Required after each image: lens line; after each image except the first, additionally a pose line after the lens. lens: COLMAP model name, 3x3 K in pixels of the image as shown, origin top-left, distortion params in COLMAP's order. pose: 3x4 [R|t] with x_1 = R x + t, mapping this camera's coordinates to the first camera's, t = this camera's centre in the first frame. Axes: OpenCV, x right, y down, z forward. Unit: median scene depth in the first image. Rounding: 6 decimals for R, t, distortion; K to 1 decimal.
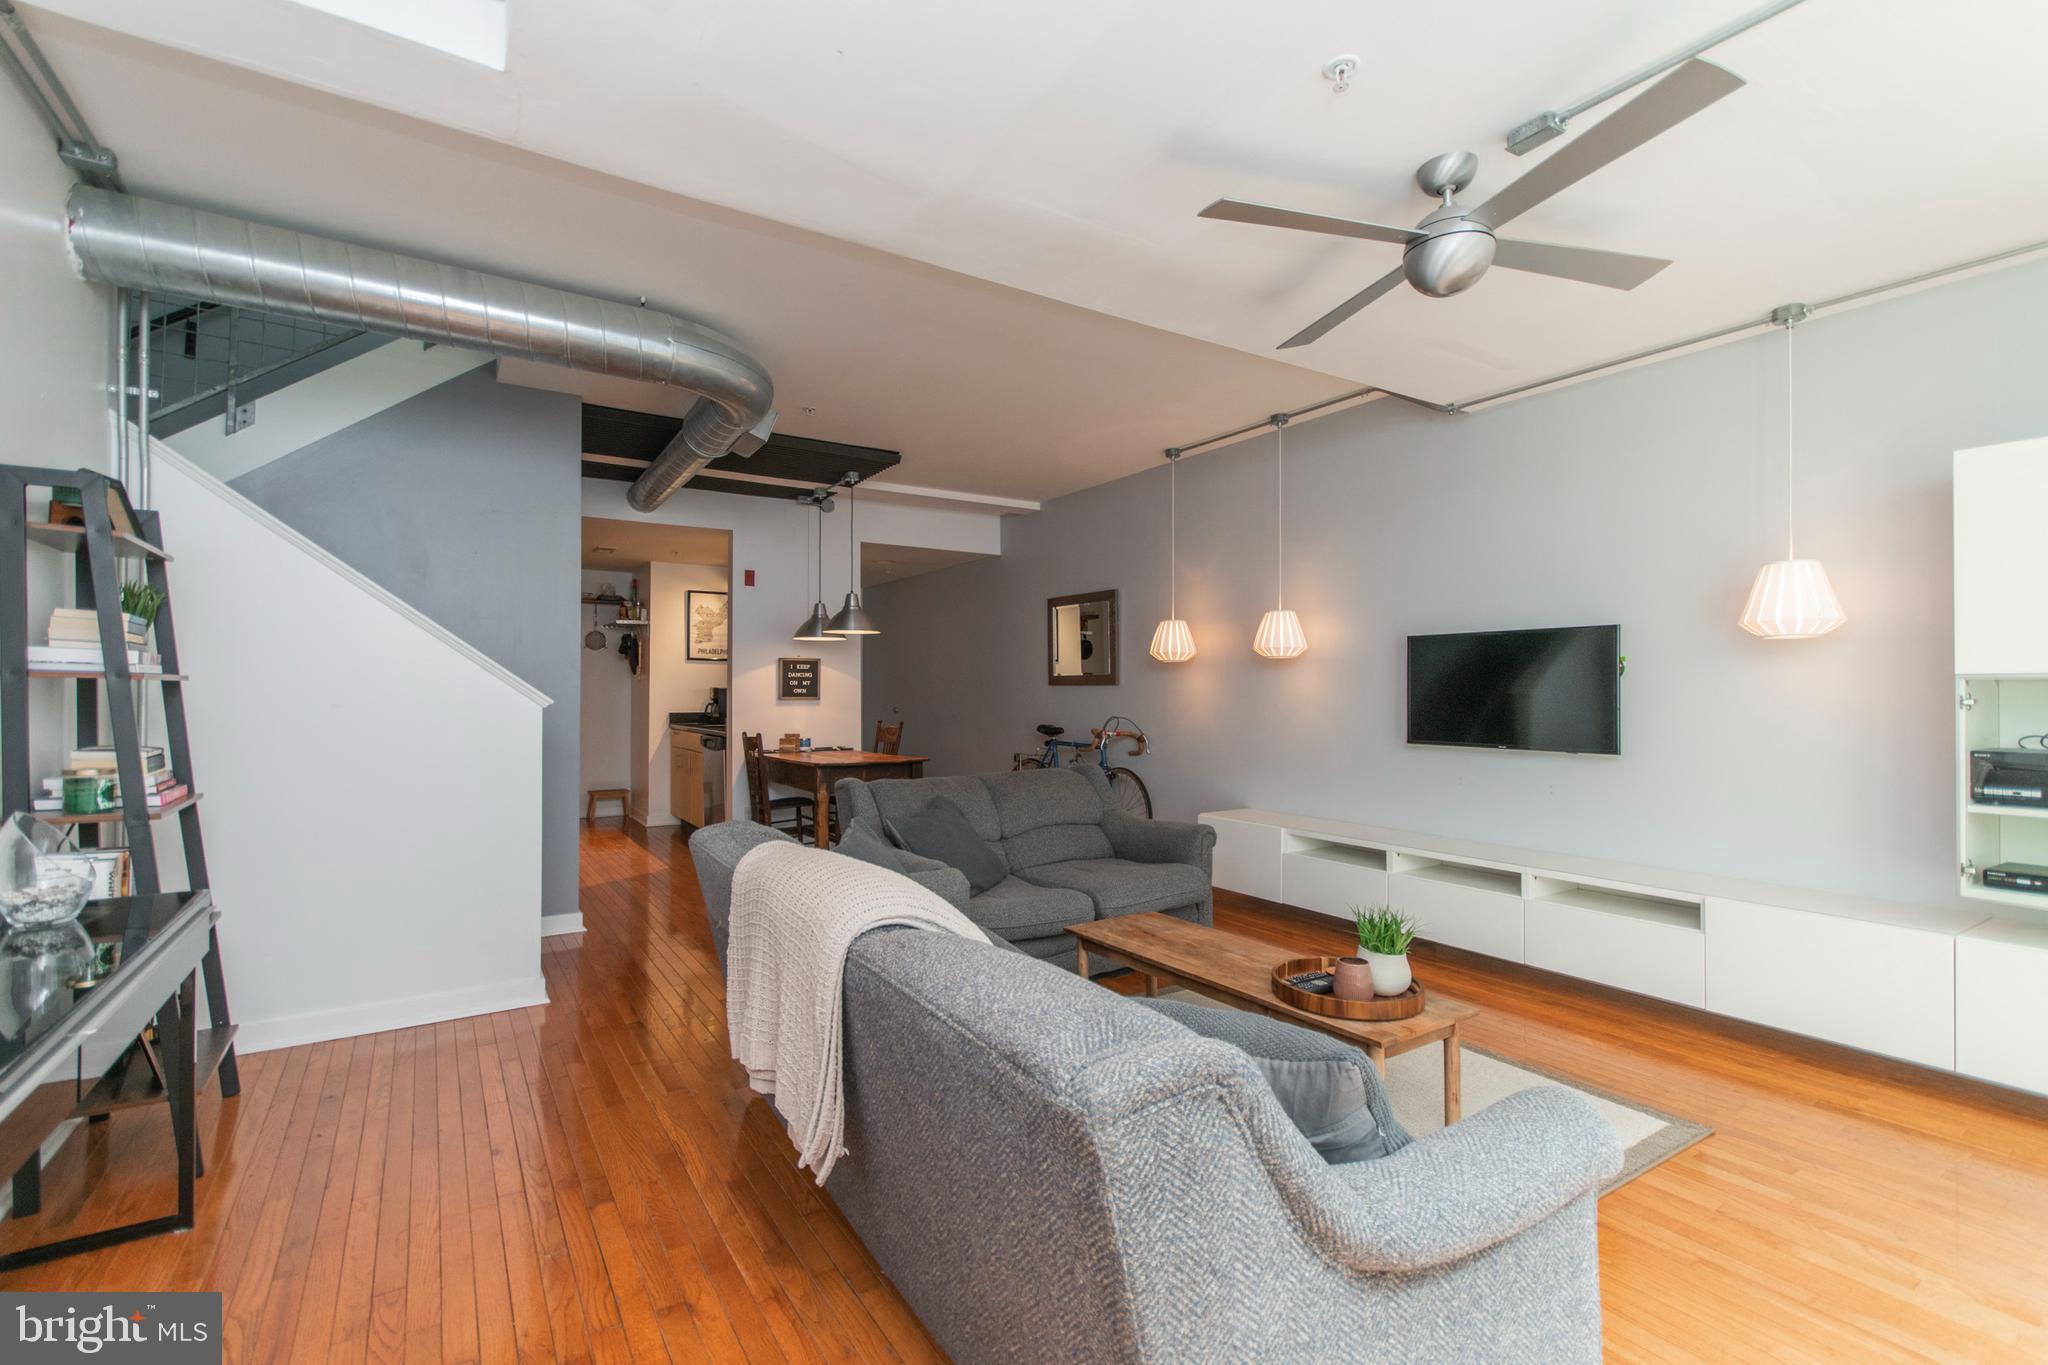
lens RADIAL K [[909.7, 0, 1038.5], [0, 909.7, 690.5], [0, 0, 1]] dist [0.009193, 0.000166]
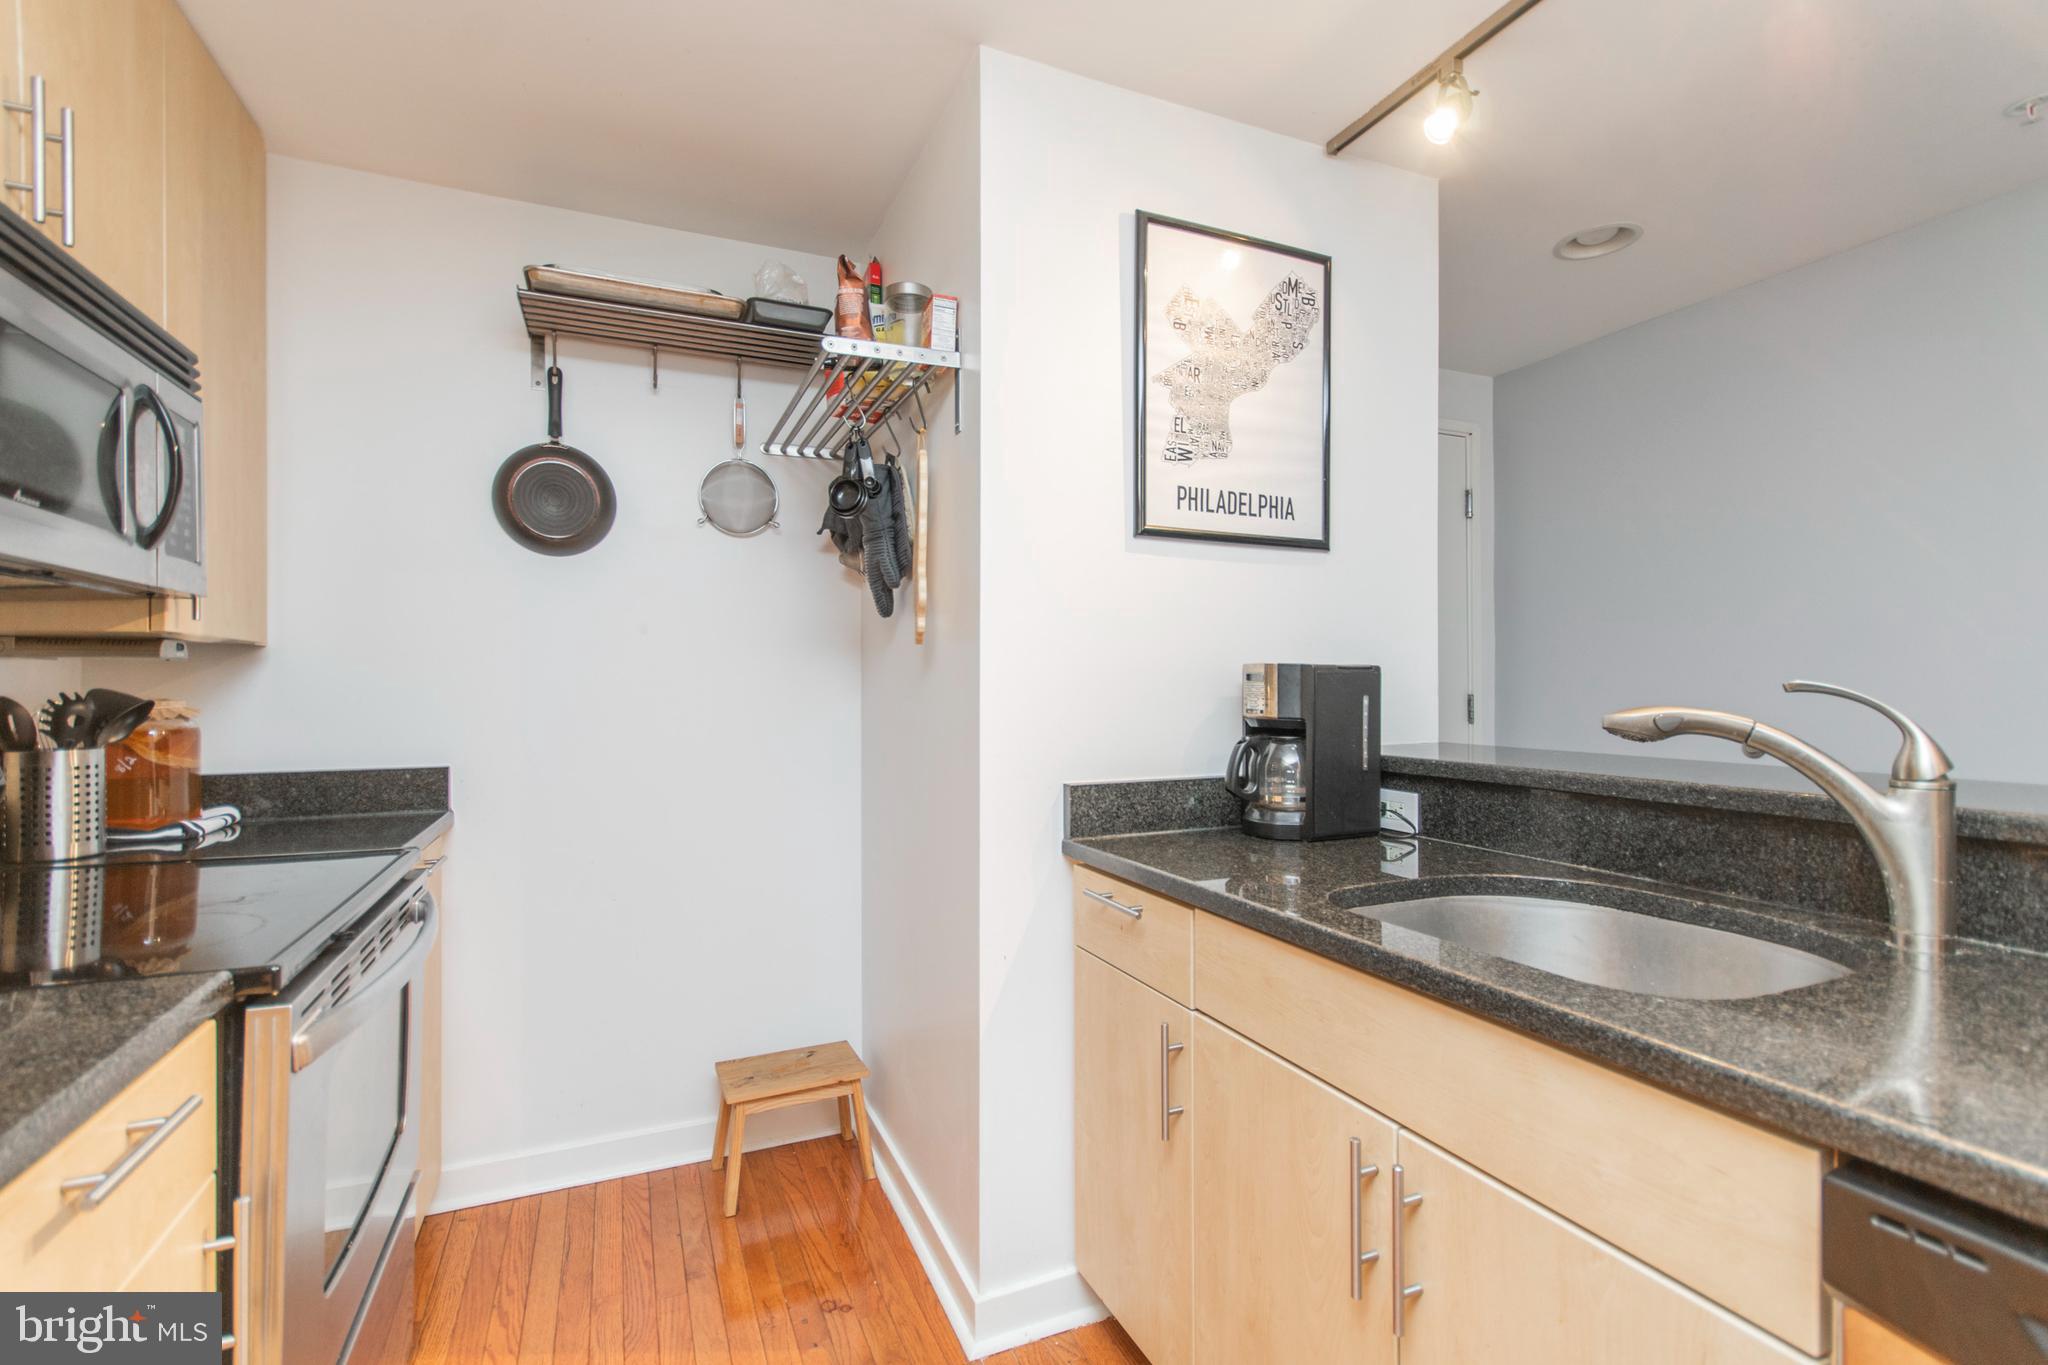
lens RADIAL K [[909.7, 0, 1027.1], [0, 909.7, 695.2], [0, 0, 1]] dist [0.009193, 0.000166]
pose [[0.983237, -0.008079, -0.182151, -0.378081], [0.010051, 0.999900, 0.009906, 0.001120], [0.182053, -0.011570, 0.983221, 0.798021]]
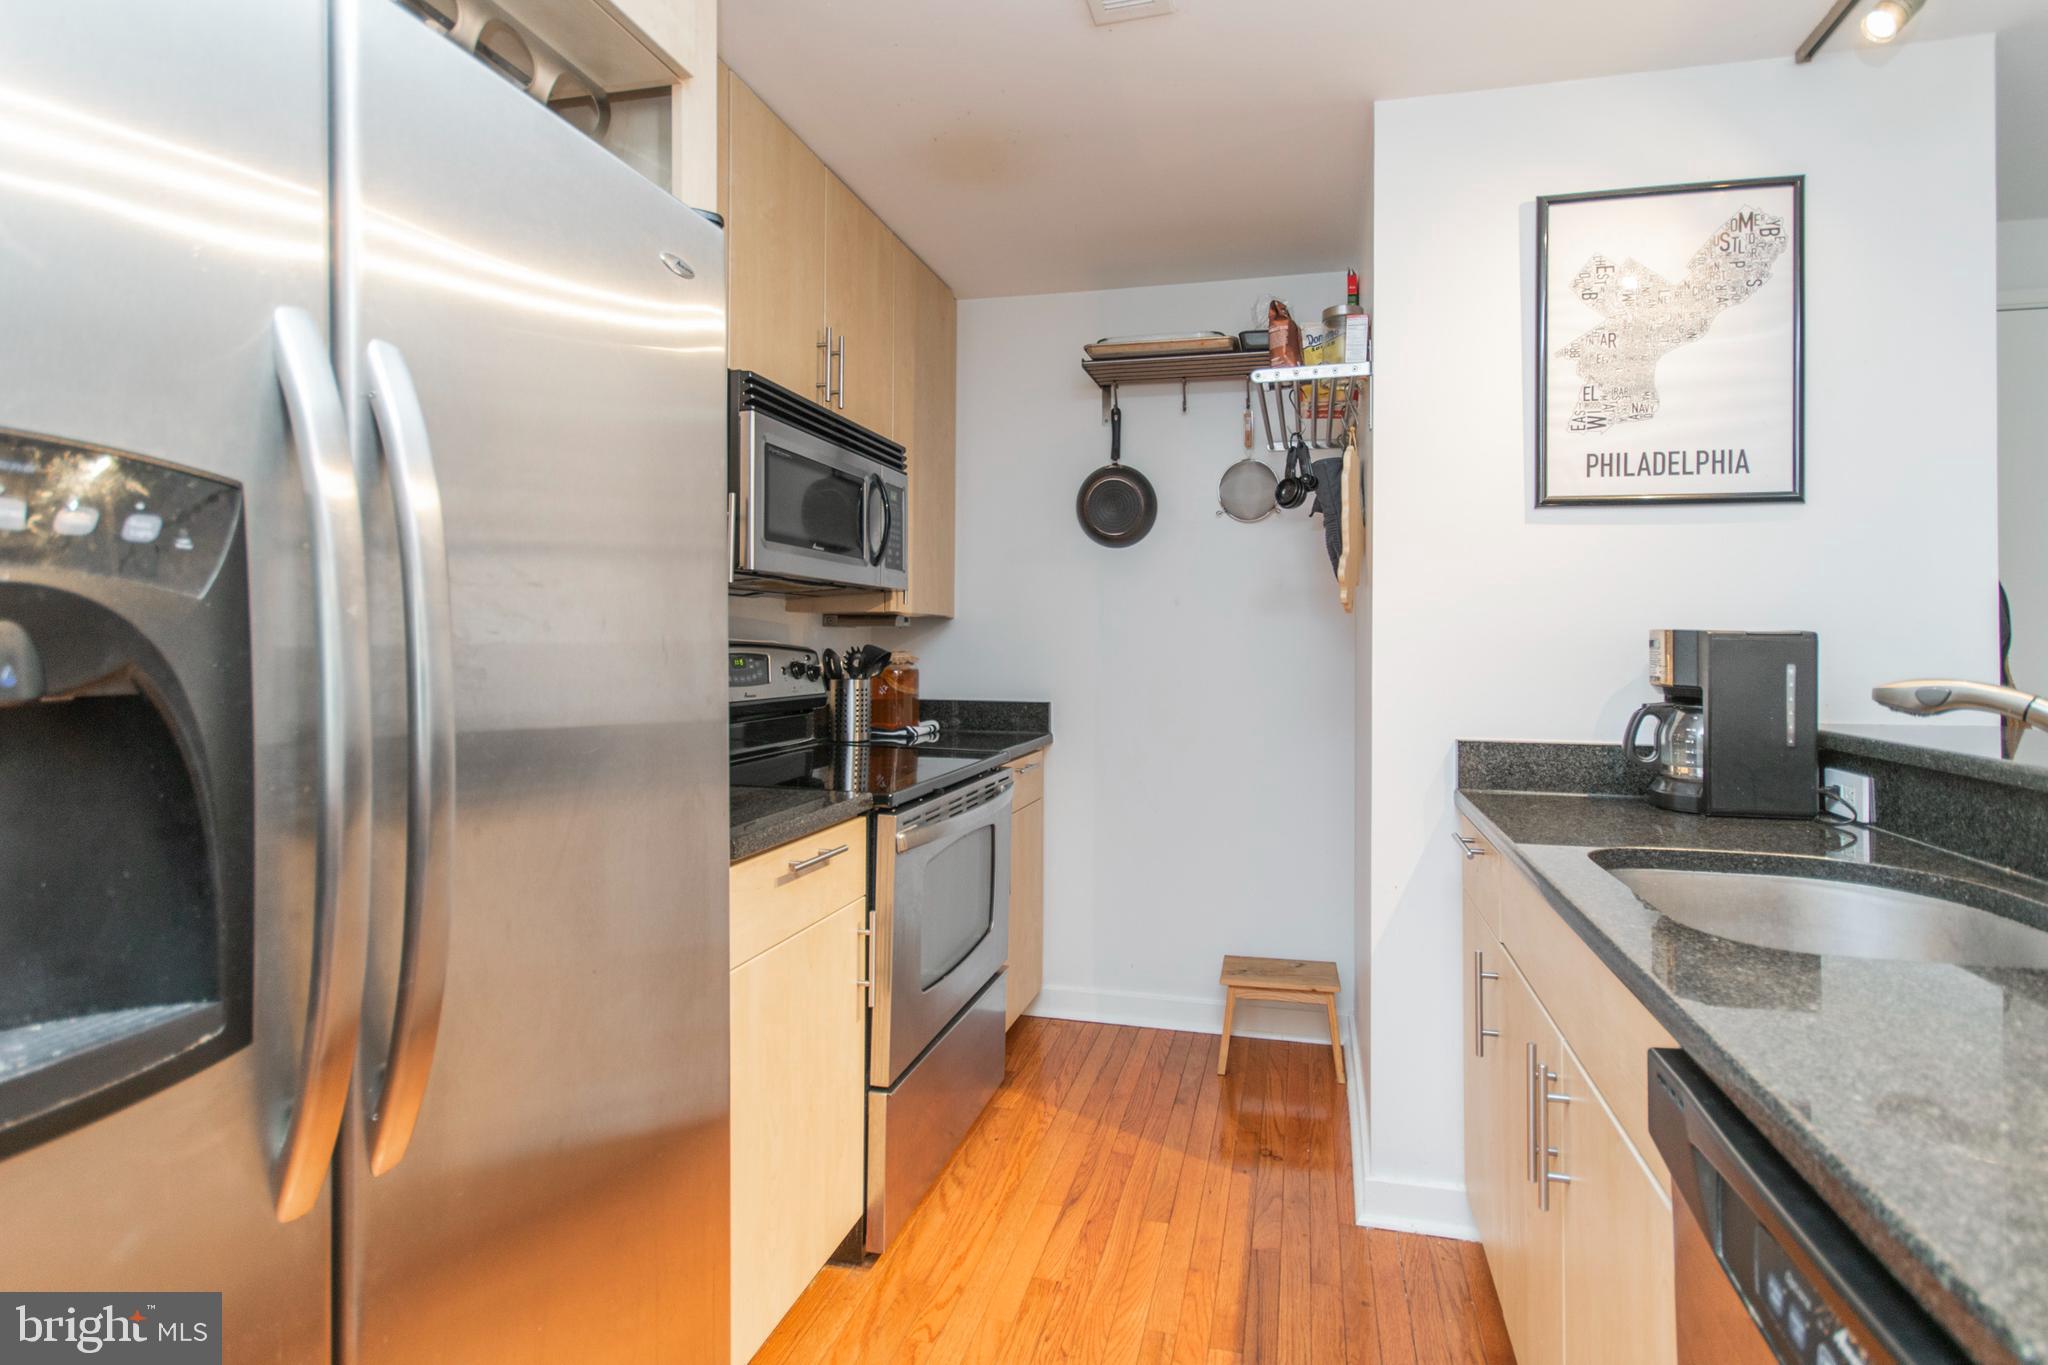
lens RADIAL K [[929.6, 0, 1107.2], [0, 929.6, 649.8], [0, 0, 1]] dist [0.008897, -0.002507]
pose [[0.697821, 0.001525, -0.716270, -0.300253], [-0.002574, 0.999997, -0.000379, 0.001493], [0.716267, 0.002108, 0.697823, 0.778590]]
